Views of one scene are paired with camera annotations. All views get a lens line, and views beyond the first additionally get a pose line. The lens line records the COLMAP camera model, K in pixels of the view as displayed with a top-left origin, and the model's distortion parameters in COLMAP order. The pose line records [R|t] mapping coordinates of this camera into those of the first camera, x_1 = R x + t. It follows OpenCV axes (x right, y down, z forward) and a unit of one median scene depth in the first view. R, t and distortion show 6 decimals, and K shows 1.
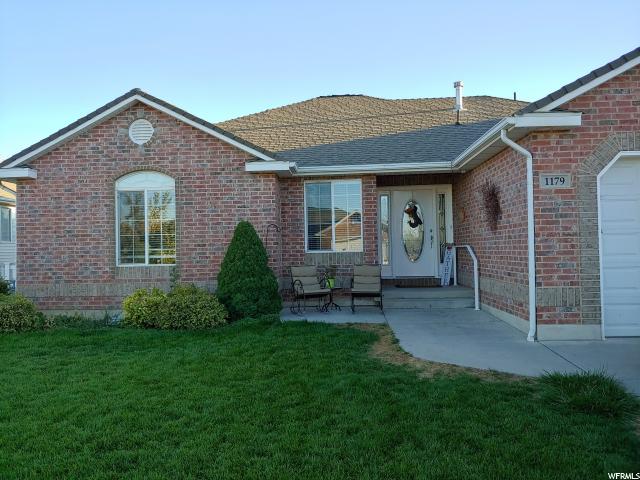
lens RADIAL K [[558.5, 0, 289.9], [0, 558.5, 232.2], [0, 0, 1]] dist [0.063978, -0.186487]
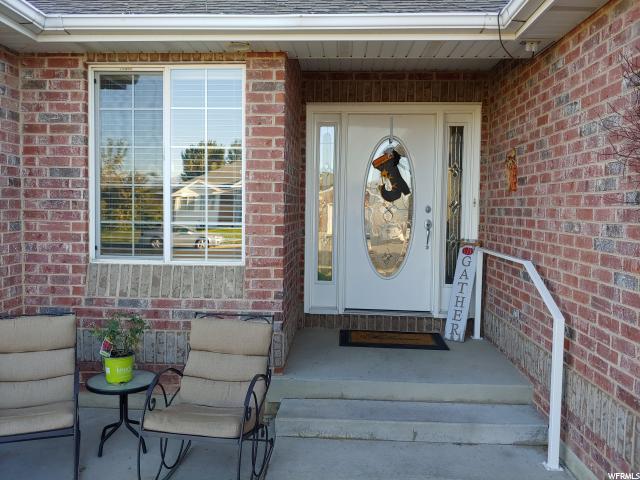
lens RADIAL K [[573.5, 0, 320.0], [0, 573.5, 240.0], [0, 0, 1]] dist [0.093086, -0.197631]
pose [[0.997645, 0.030233, 0.061569, 0.158778], [-0.035541, 0.995571, 0.087037, -0.017081], [-0.058665, -0.089020, 0.994301, 0.628529]]
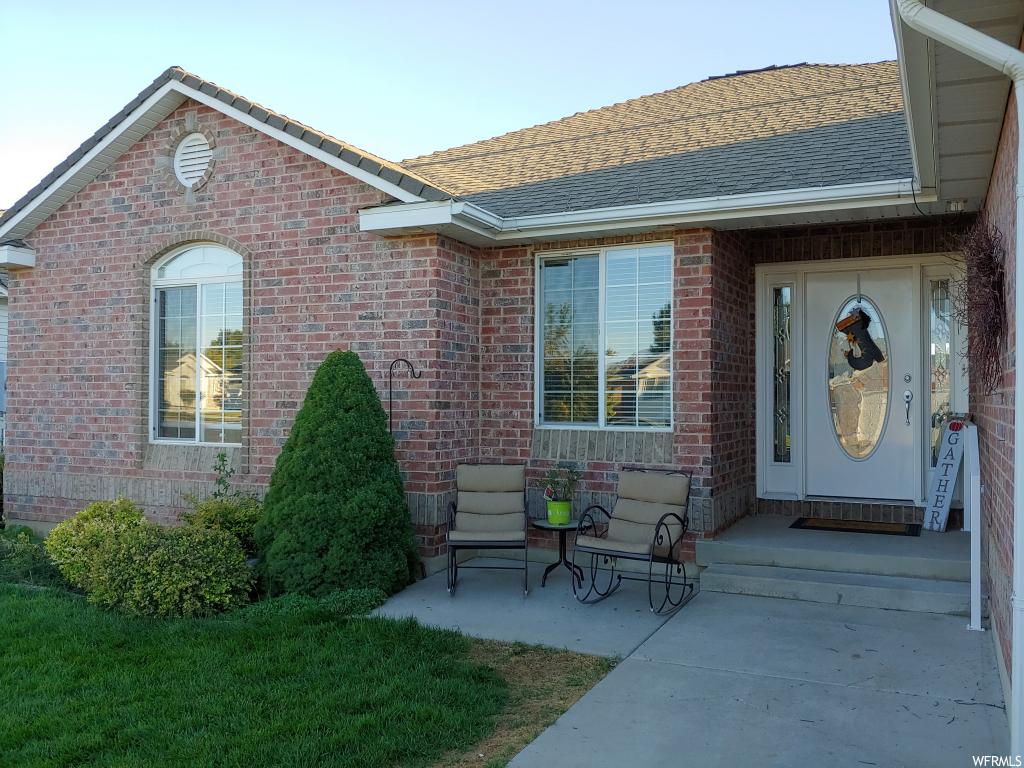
lens RADIAL K [[893.5, 0, 463.9], [0, 893.5, 371.5], [0, 0, 1]] dist [0.063978, -0.186487]
pose [[0.927491, 0.013242, -0.373612, 0.229355], [-0.010542, 0.999901, 0.009268, -0.010617], [0.373698, -0.004657, 0.927539, 0.382419]]
